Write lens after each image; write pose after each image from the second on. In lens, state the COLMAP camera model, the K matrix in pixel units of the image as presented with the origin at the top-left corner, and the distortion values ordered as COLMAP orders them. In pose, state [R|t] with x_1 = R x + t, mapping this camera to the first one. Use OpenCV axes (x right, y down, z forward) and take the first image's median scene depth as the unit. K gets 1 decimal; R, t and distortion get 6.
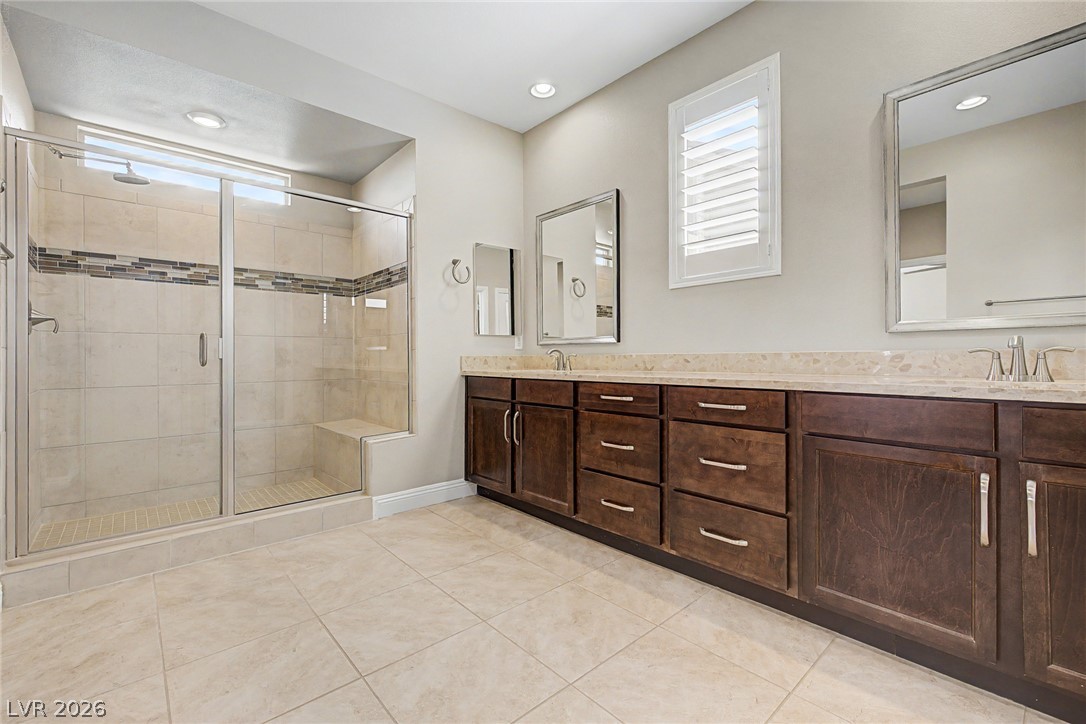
lens RADIAL K [[458.8, 0, 531.6], [0, 458.8, 354.4], [0, 0, 1]] dist [-0.000596, -0.000547]
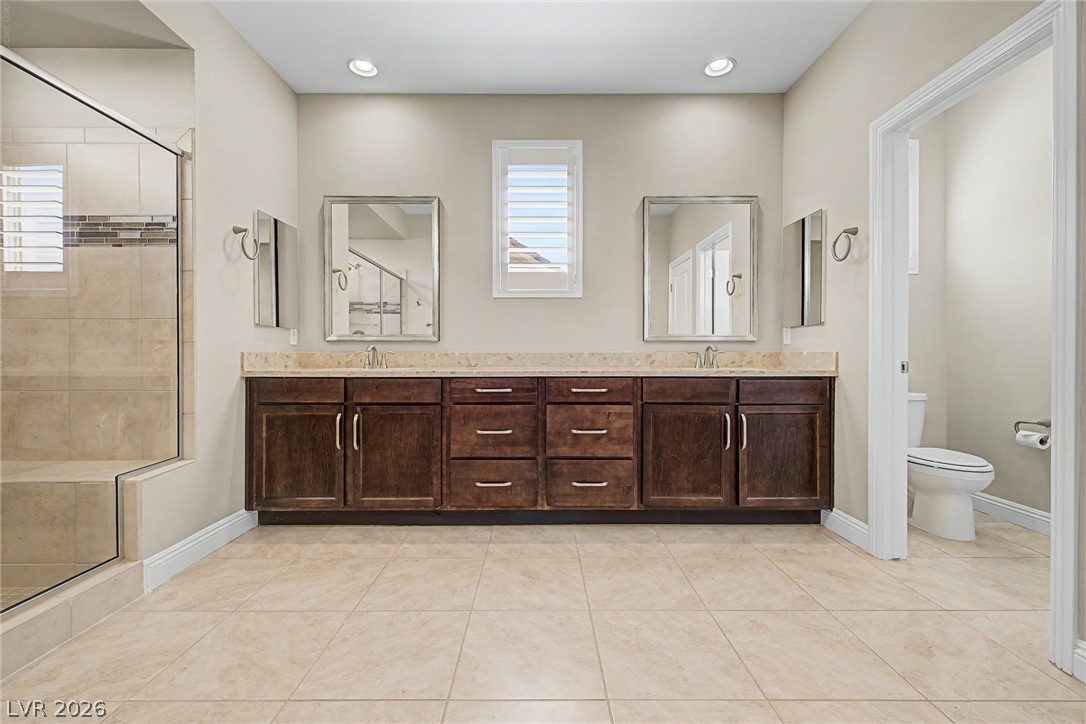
lens RADIAL K [[458.8, 0, 531.6], [0, 458.8, 354.4], [0, 0, 1]] dist [-0.000596, -0.000547]
pose [[0.662448, 0.008873, 0.749056, -0.571703], [-0.008789, 0.999953, -0.004072, 0.008743], [-0.749057, -0.003886, 0.662495, 0.161296]]
